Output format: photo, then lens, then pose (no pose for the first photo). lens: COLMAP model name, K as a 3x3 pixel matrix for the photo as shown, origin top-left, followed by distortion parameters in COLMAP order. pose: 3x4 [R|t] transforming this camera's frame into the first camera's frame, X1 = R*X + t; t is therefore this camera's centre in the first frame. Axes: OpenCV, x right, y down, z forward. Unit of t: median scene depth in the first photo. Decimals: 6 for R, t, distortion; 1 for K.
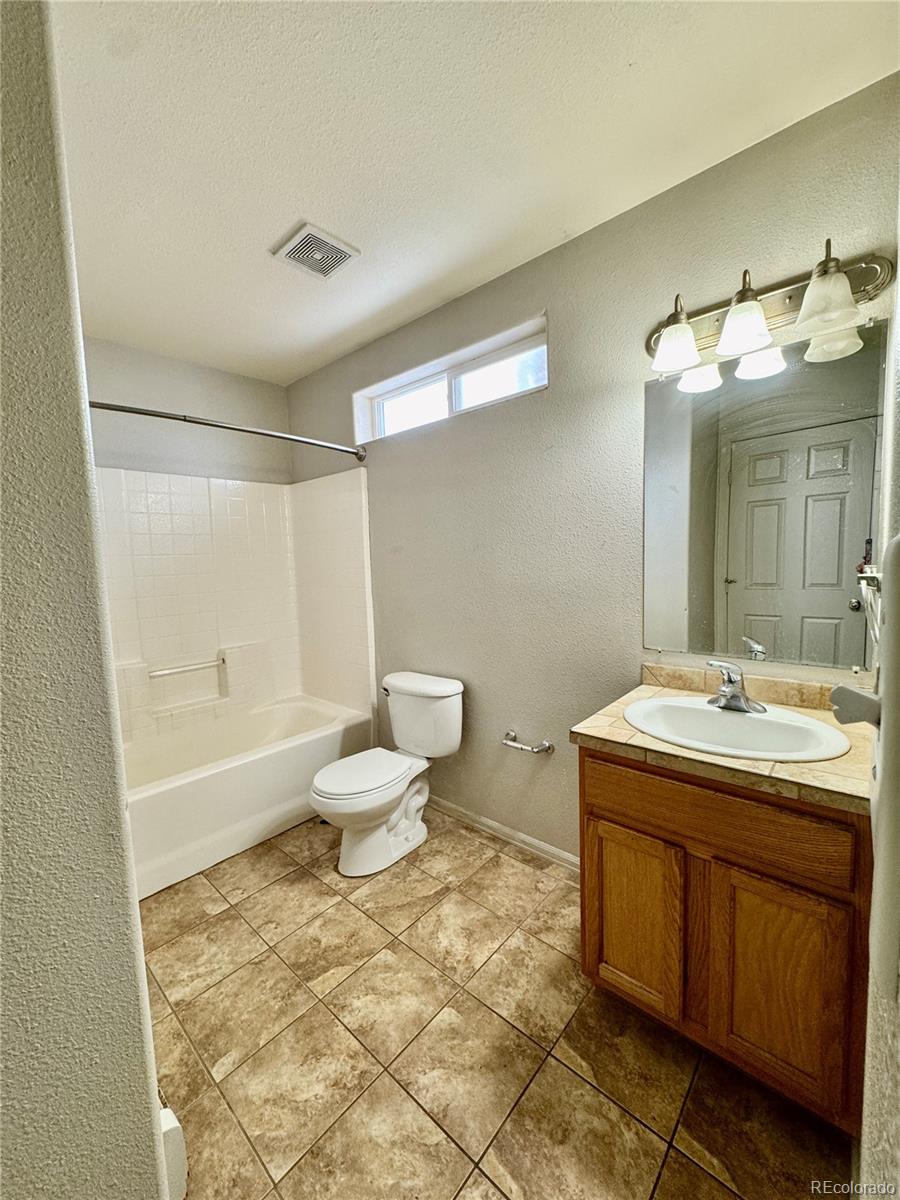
lens RADIAL K [[477.1, 0, 447.5], [0, 477.1, 598.5], [0, 0, 1]] dist [-0.001422, -0.000061]
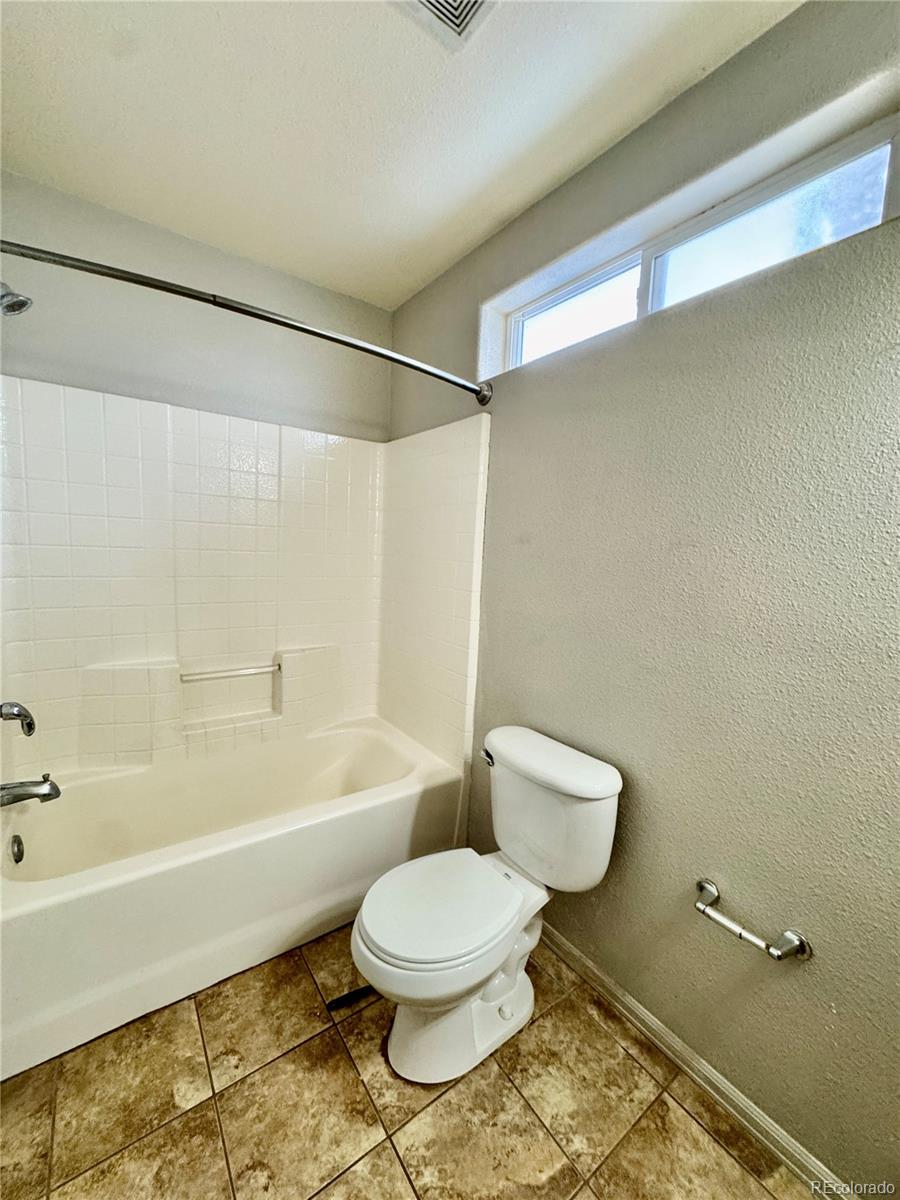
lens RADIAL K [[477.1, 0, 445.6], [0, 477.1, 602.9], [0, 0, 1]] dist [-0.001422, -0.000061]
pose [[0.974247, 0.101874, -0.201159, -0.081293], [-0.095517, 0.994580, 0.041087, -0.035483], [0.204255, -0.020815, 0.978696, 0.378427]]
